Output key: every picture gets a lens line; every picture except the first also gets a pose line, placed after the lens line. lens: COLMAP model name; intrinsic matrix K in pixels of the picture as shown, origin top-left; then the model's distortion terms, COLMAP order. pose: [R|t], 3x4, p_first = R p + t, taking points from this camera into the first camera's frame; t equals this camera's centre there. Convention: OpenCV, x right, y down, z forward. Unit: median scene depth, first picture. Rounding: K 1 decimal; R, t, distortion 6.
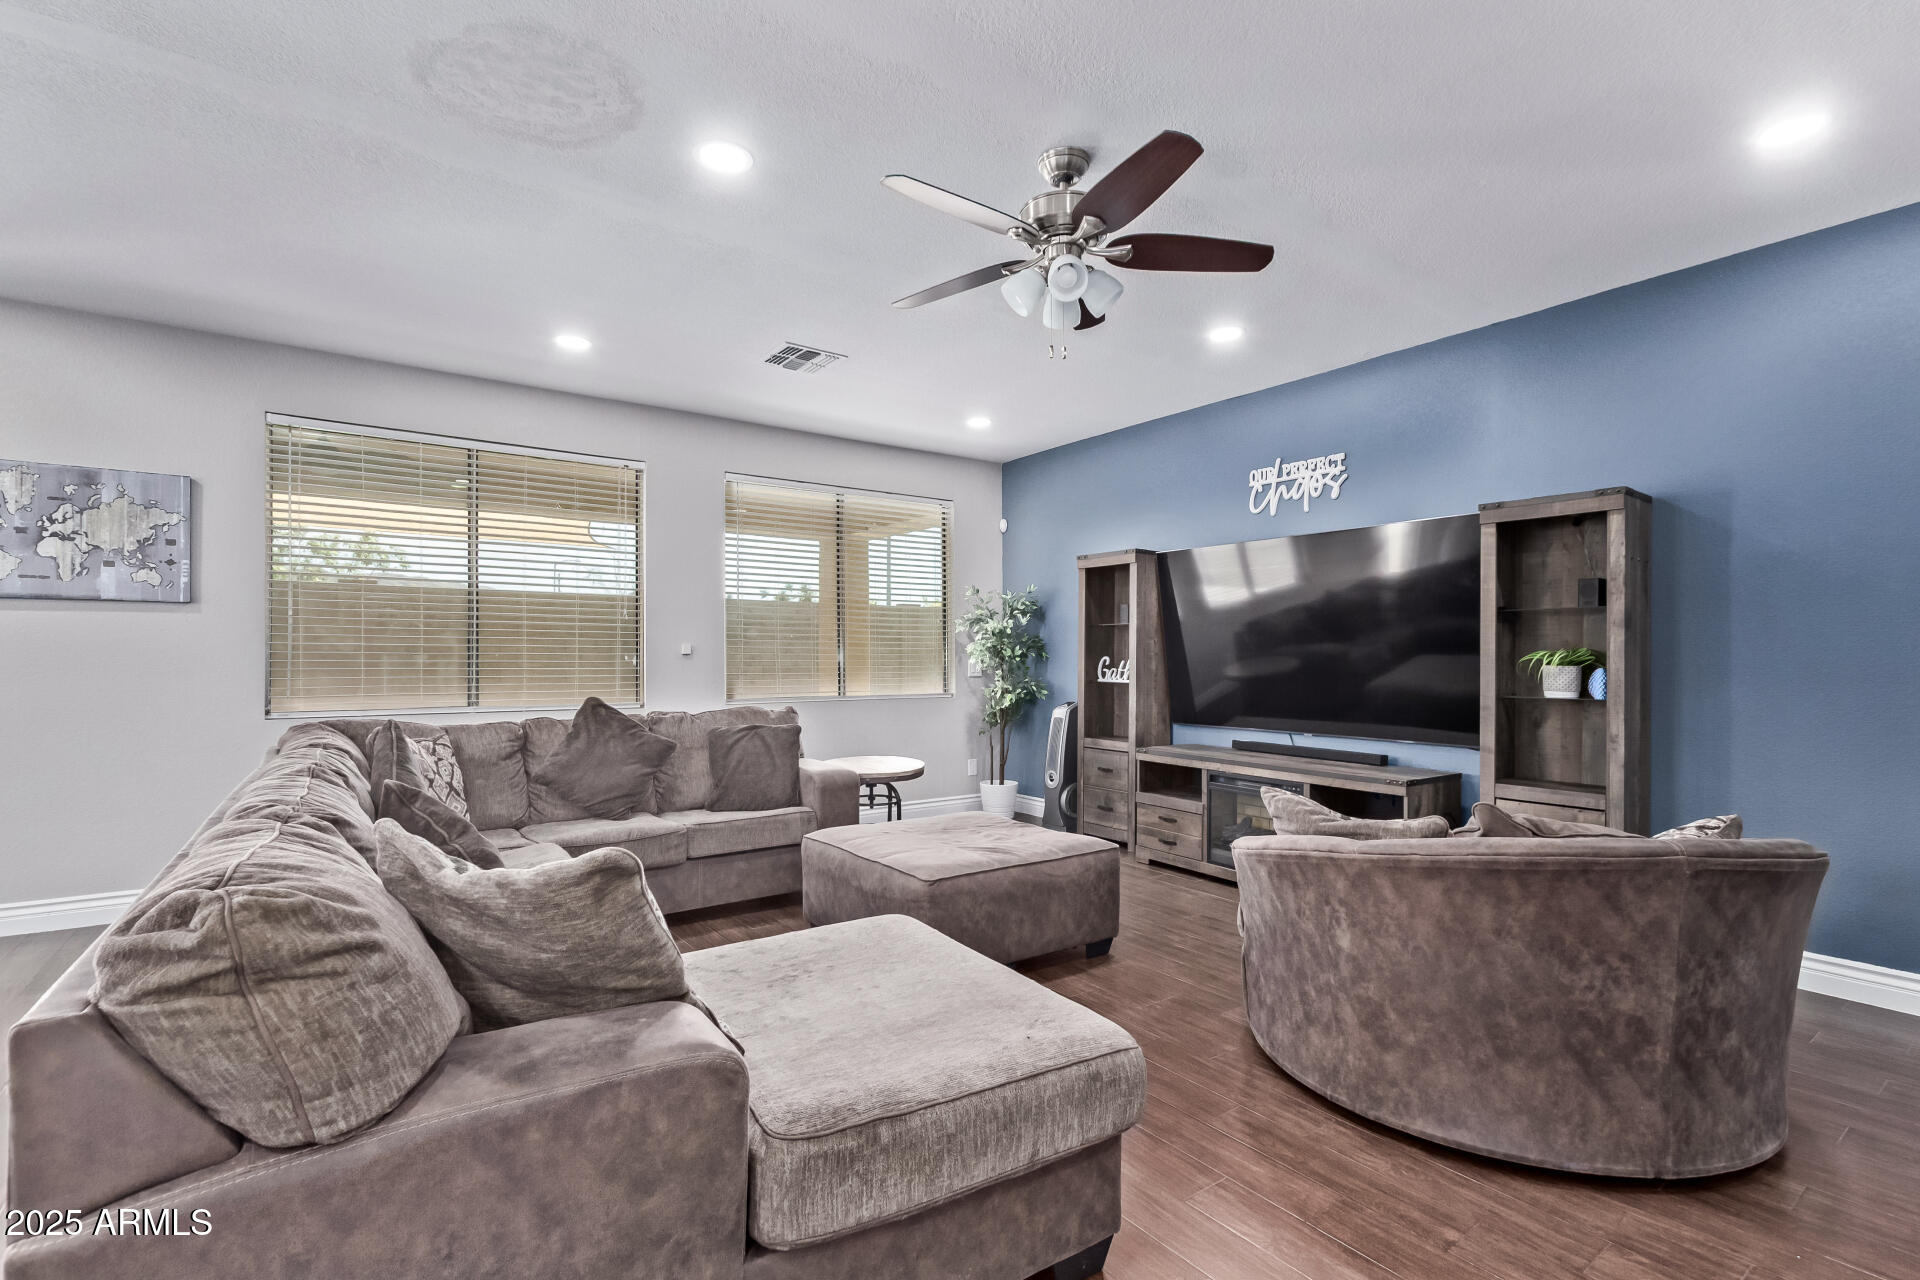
lens RADIAL K [[886.0, 0, 975.7], [0, 886.0, 653.8], [0, 0, 1]] dist [0.005136, 0.000458]
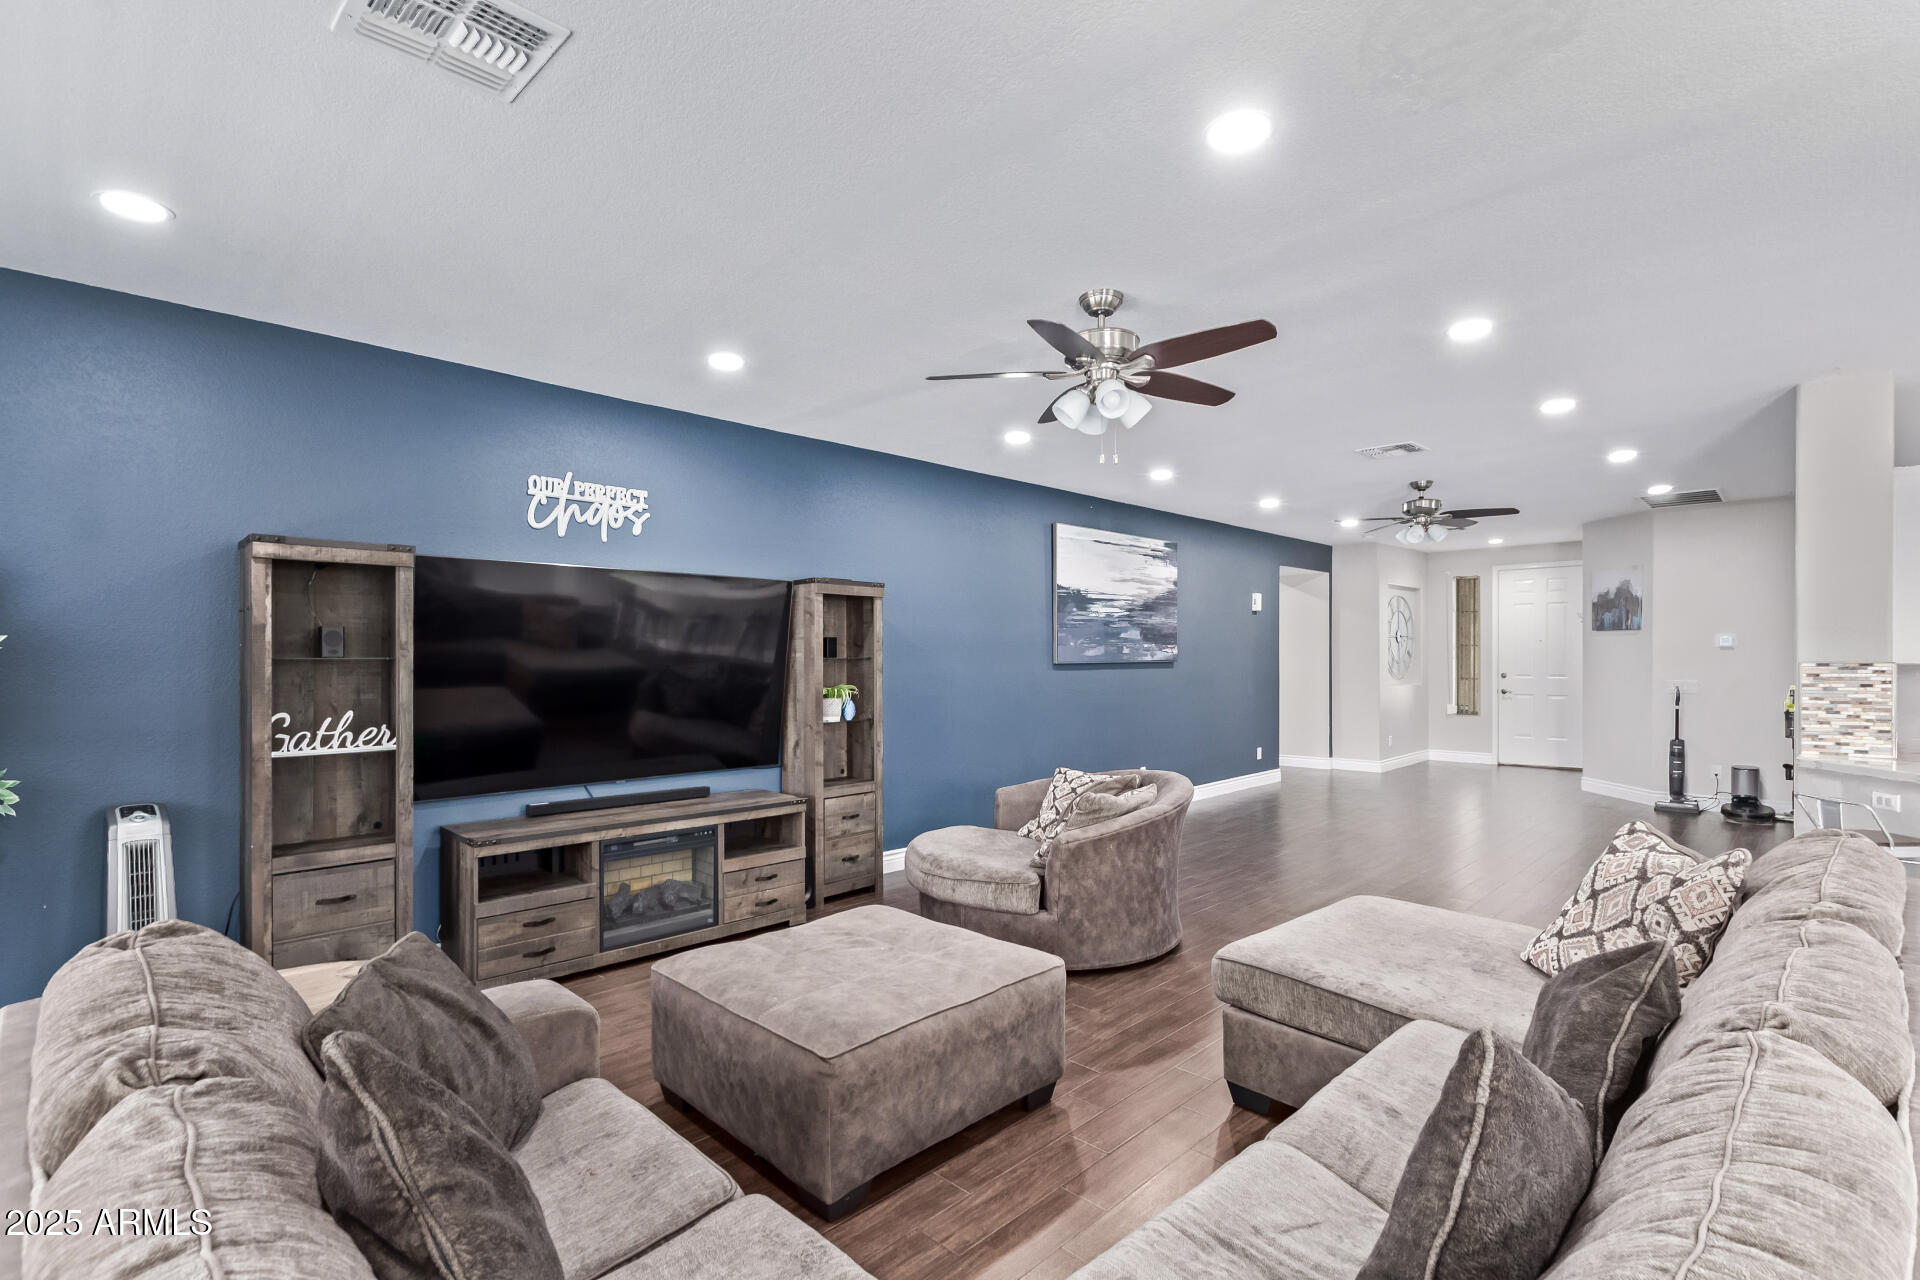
lens RADIAL K [[886.0, 0, 975.7], [0, 886.0, 653.8], [0, 0, 1]] dist [0.005136, 0.000458]
pose [[-0.159136, 0.005053, 0.987244, -0.586388], [0.002884, 0.999985, -0.004654, -0.037132], [-0.987252, 0.002106, -0.159148, 0.751199]]
